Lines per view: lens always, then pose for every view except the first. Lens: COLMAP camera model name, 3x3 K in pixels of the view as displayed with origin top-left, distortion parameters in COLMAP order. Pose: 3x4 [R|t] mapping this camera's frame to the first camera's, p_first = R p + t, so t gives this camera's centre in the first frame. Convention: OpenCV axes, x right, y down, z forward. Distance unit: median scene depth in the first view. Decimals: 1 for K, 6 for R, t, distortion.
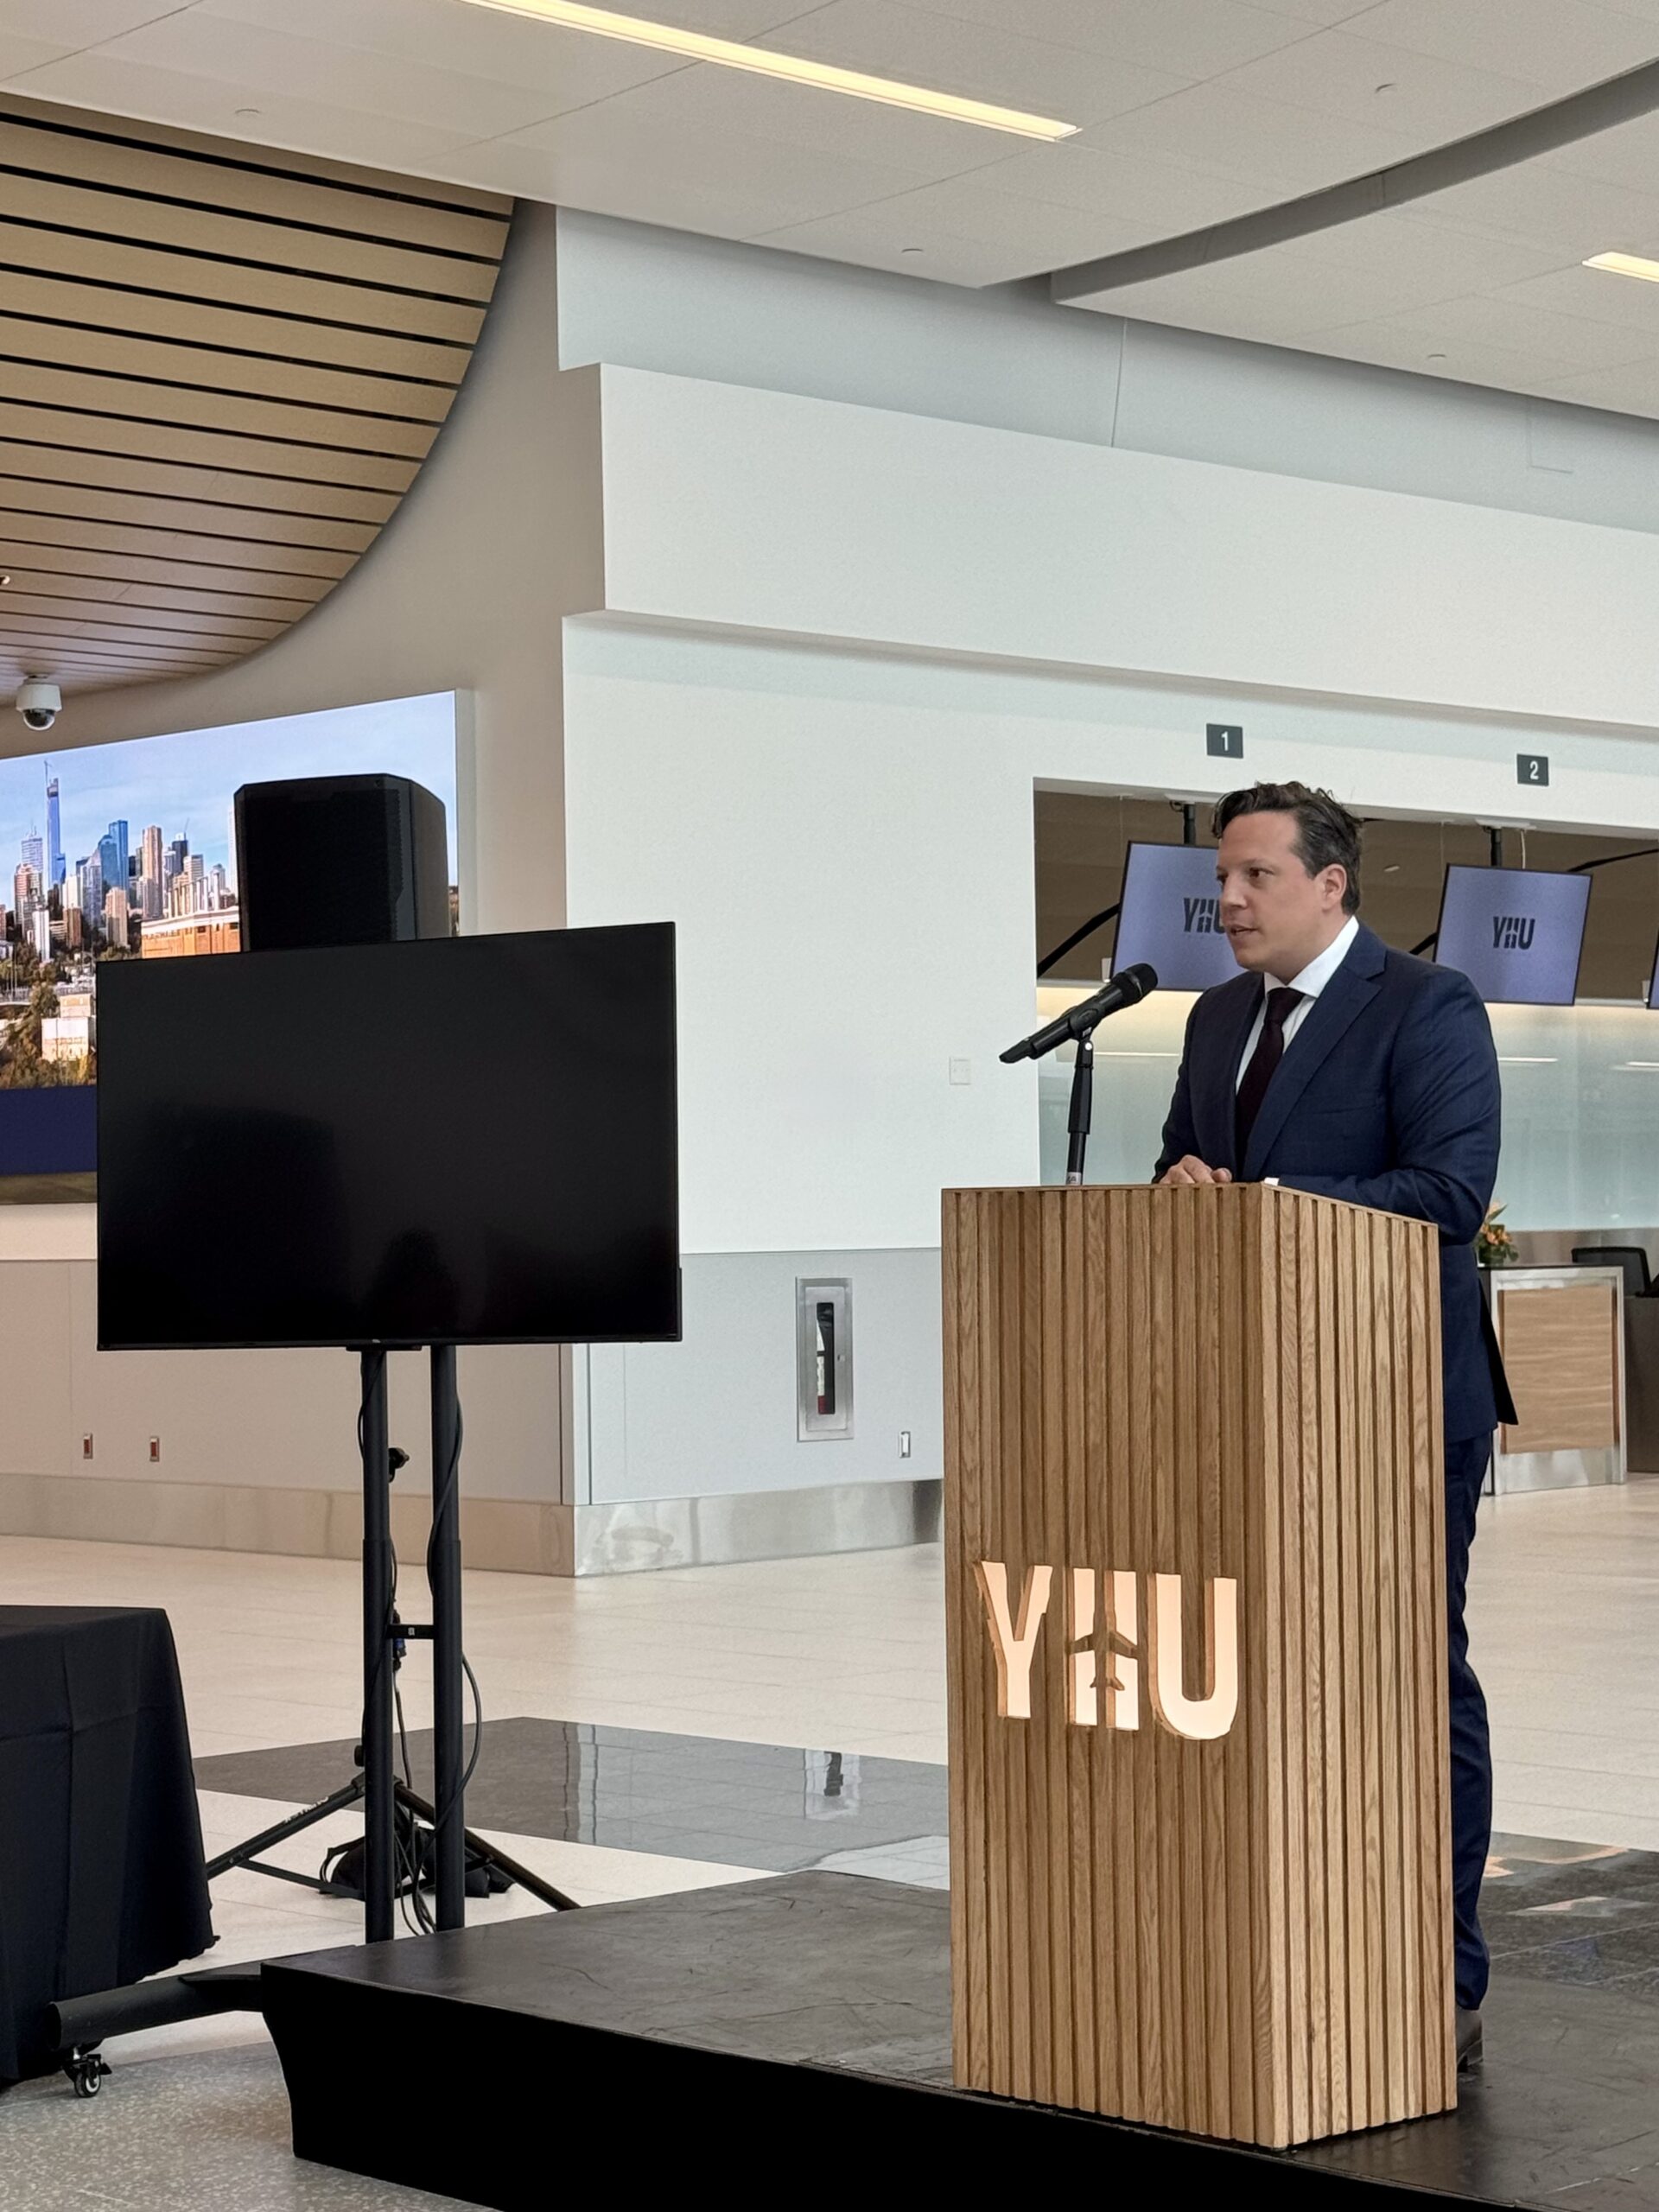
lens RADIAL K [[4278.4, 0, 844.6], [0, 4278.4, 1113.2], [0, 0, 1]] dist [0.137514, 0.000000]
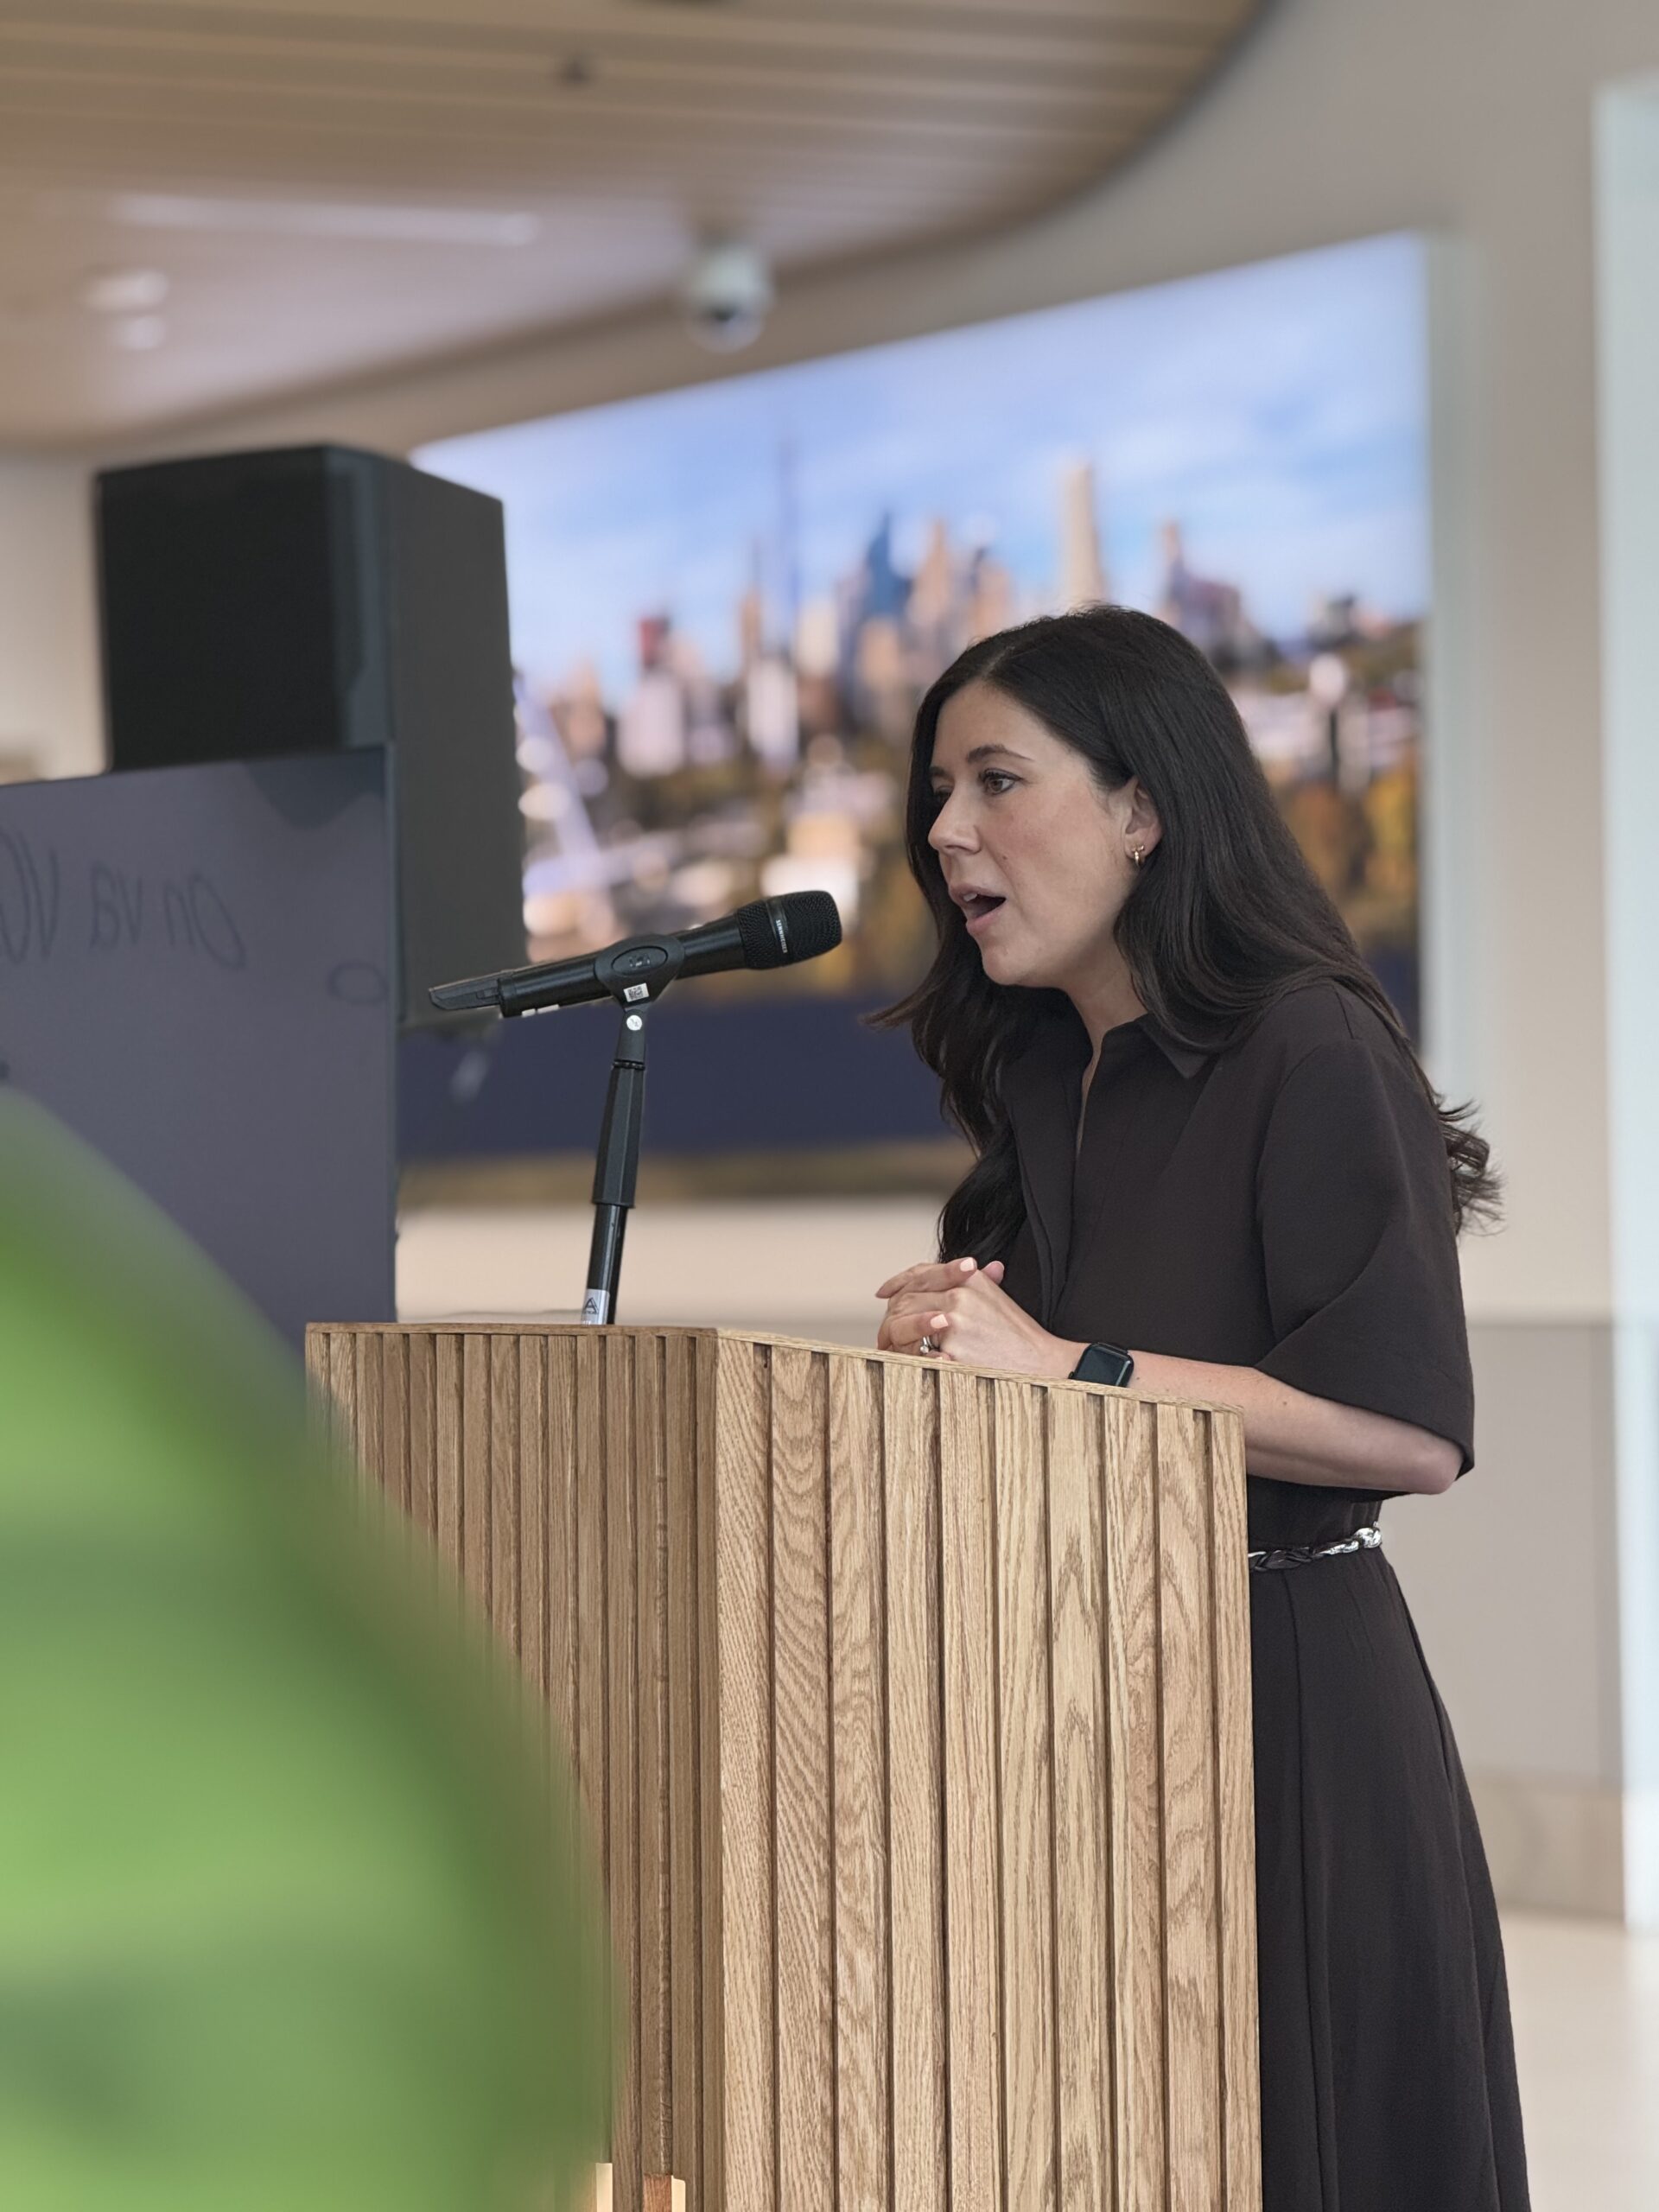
lens RADIAL K [[7790.9, 0, 839.9], [0, 7790.9, 1104.6], [0, 0, 1]] dist [0.214582, 0.000000]
pose [[0.962879, -0.008519, -0.269798, 0.317836], [0.012469, 0.999839, 0.012928, -0.017556], [0.269645, -0.015813, 0.962830, 0.179569]]
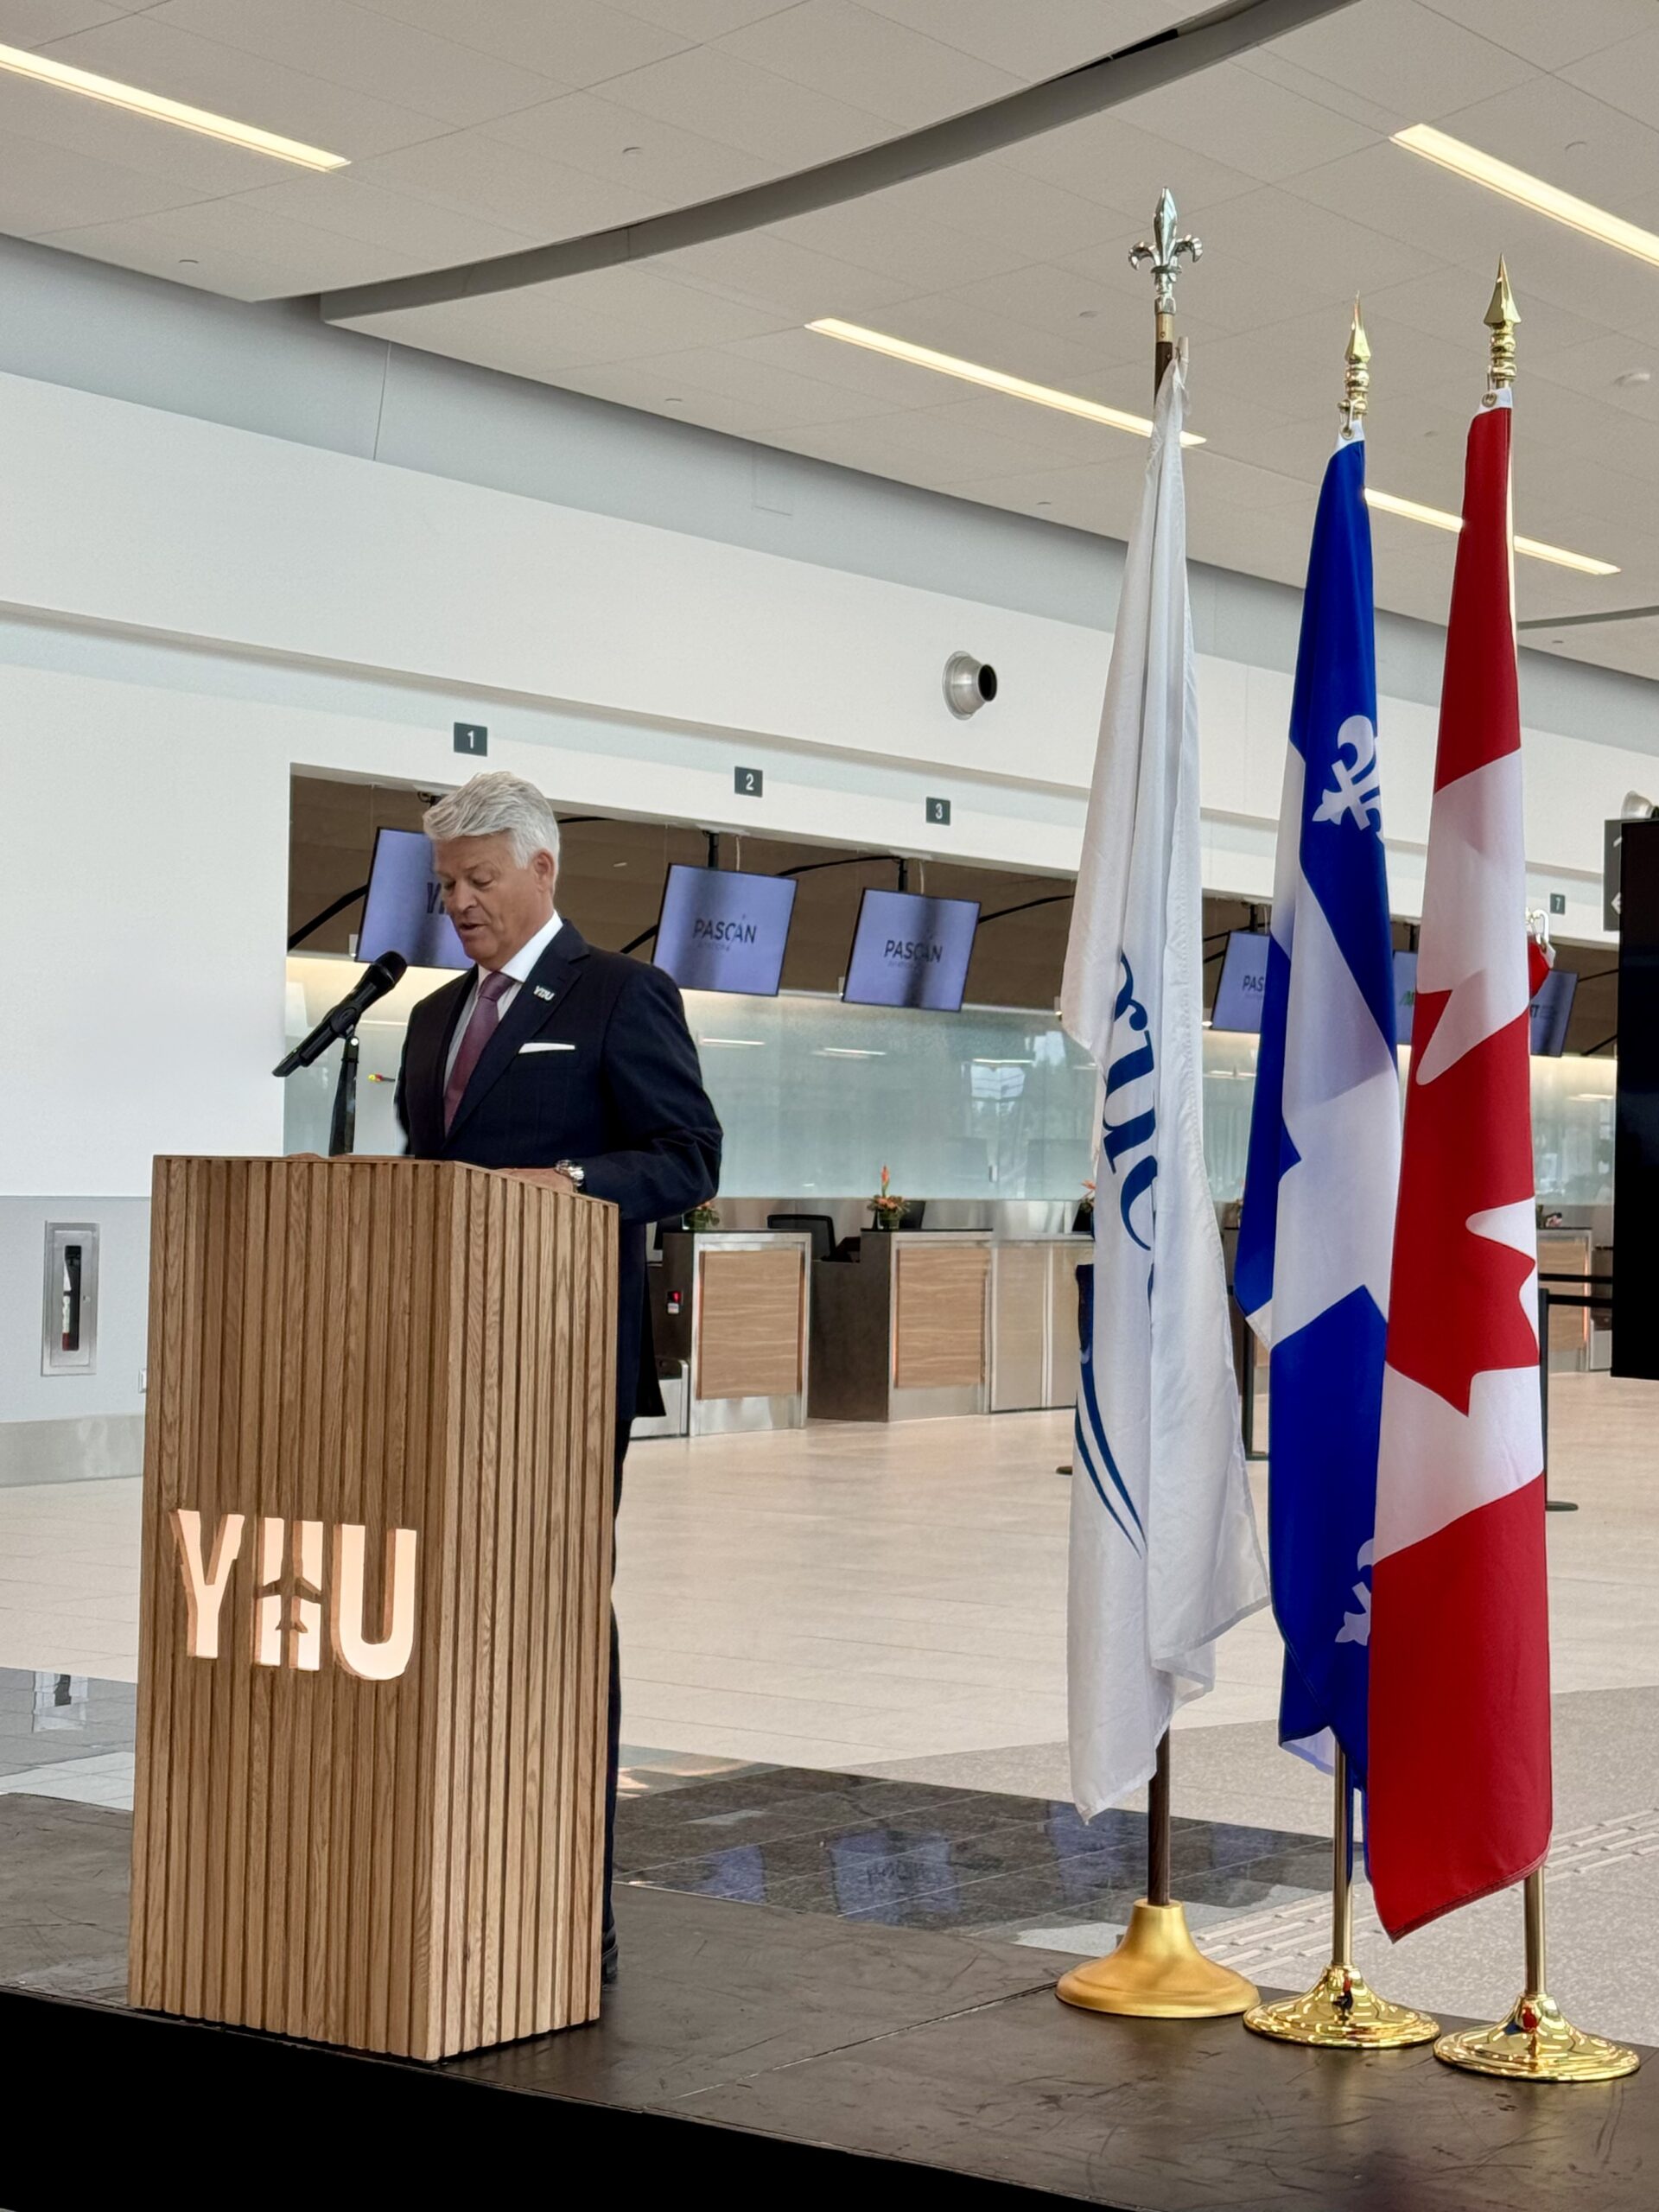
lens RADIAL K [[3909.4, 0, 836.7], [0, 3909.4, 1119.7], [0, 0, 1]] dist [0.130063, 0.000000]
pose [[0.982757, 0.036685, 0.181228, 0.012676], [-0.038630, 0.999228, 0.007214, -0.004572], [-0.180823, -0.014090, 0.983415, 0.020165]]
